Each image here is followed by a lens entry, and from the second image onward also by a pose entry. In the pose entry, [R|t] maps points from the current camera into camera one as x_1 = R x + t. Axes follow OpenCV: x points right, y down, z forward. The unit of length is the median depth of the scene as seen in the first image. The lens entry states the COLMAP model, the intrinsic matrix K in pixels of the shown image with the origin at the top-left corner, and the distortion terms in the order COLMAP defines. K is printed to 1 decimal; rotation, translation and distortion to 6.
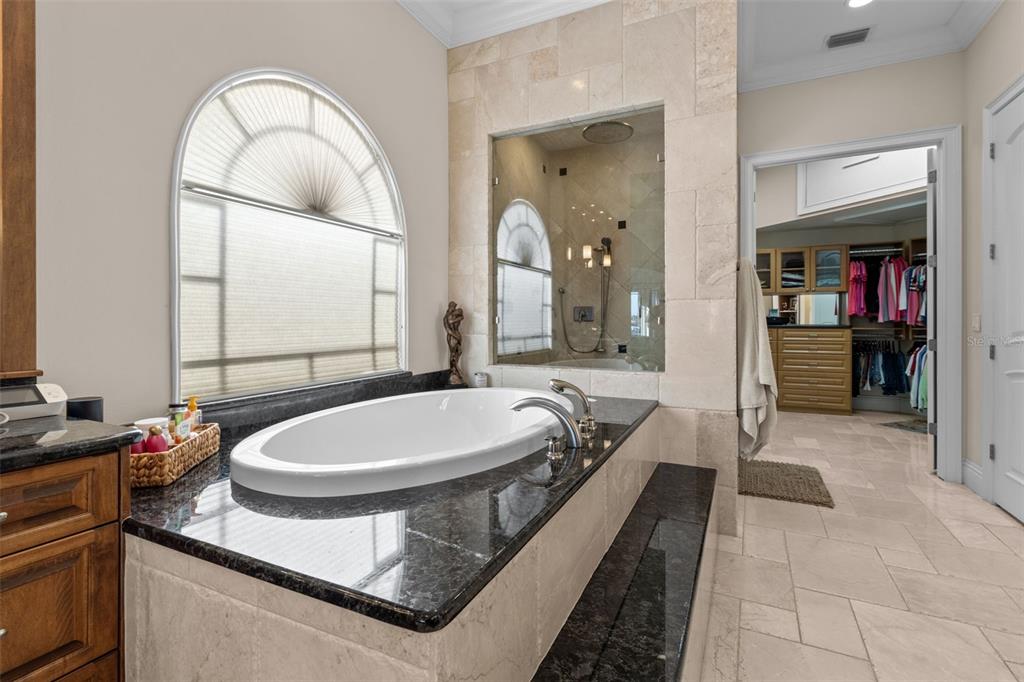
lens RADIAL K [[474.6, 0, 513.6], [0, 474.6, 337.5], [0, 0, 1]] dist [-0.003511, -0.000601]
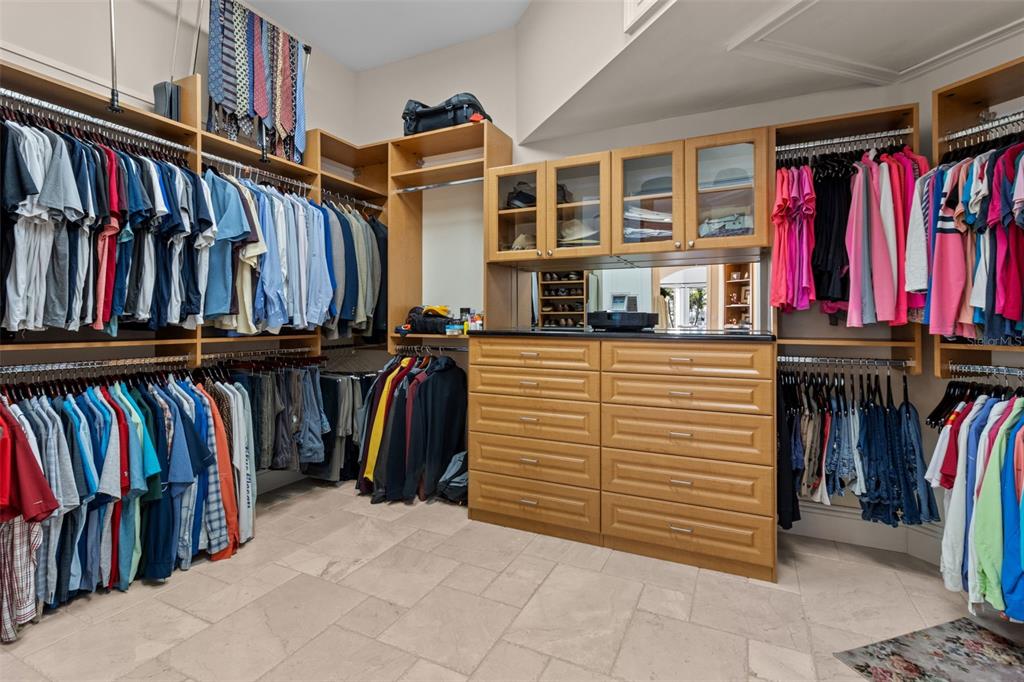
lens RADIAL K [[474.6, 0, 510.4], [0, 474.6, 330.2], [0, 0, 1]] dist [-0.003511, -0.000601]
pose [[0.999993, 0.002090, -0.003116, 0.488026], [-0.002123, 0.999943, -0.010506, -0.023545], [0.003094, 0.010512, 0.999940, 0.604917]]
